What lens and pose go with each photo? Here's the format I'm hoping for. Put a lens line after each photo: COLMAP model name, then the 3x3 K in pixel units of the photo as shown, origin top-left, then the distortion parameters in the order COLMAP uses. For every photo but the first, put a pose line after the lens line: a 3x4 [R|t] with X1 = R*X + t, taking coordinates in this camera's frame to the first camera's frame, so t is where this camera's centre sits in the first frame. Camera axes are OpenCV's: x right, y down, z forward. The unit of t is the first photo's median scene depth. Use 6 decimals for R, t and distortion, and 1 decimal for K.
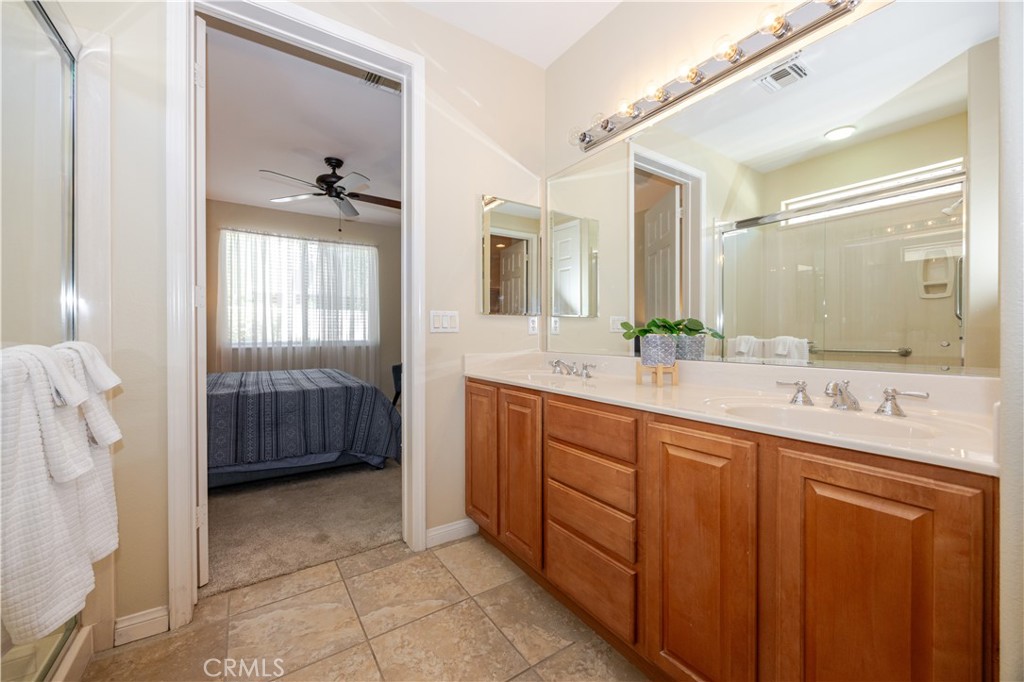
lens RADIAL K [[396.7, 0, 510.7], [0, 396.7, 335.3], [0, 0, 1]] dist [-0.001862, -0.000019]
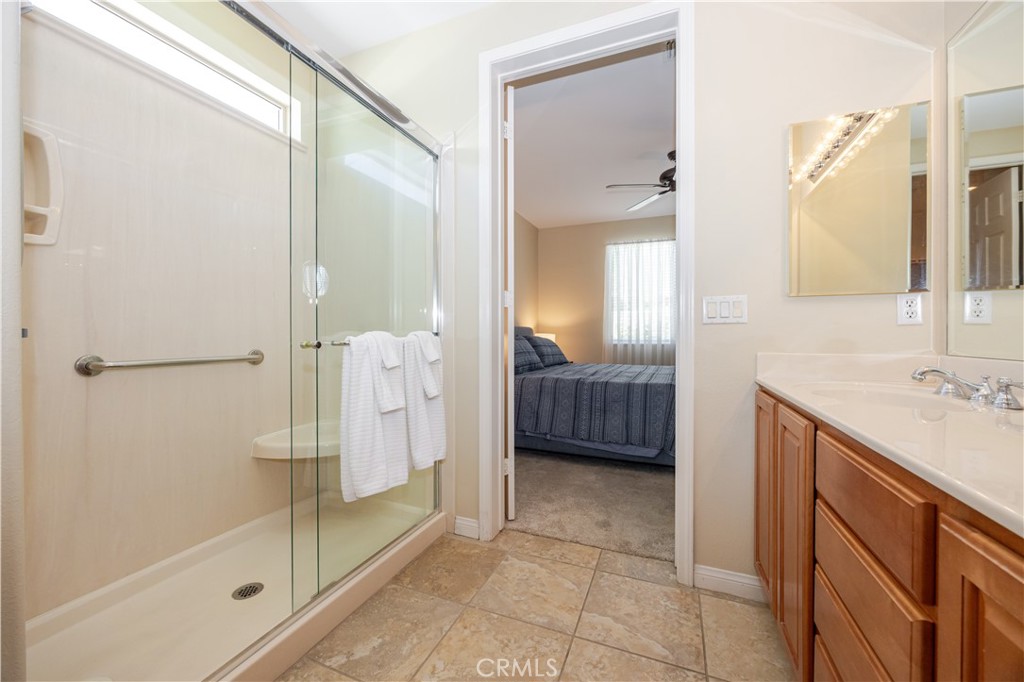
lens RADIAL K [[393.1, 0, 511.9], [0, 393.1, 336.3], [0, 0, 1]] dist [-0.001271, -0.000065]
pose [[0.559576, 0.004085, -0.828769, 0.238255], [-0.003447, 0.999991, 0.002601, 0.017438], [0.828772, 0.001401, 0.559585, 0.219688]]
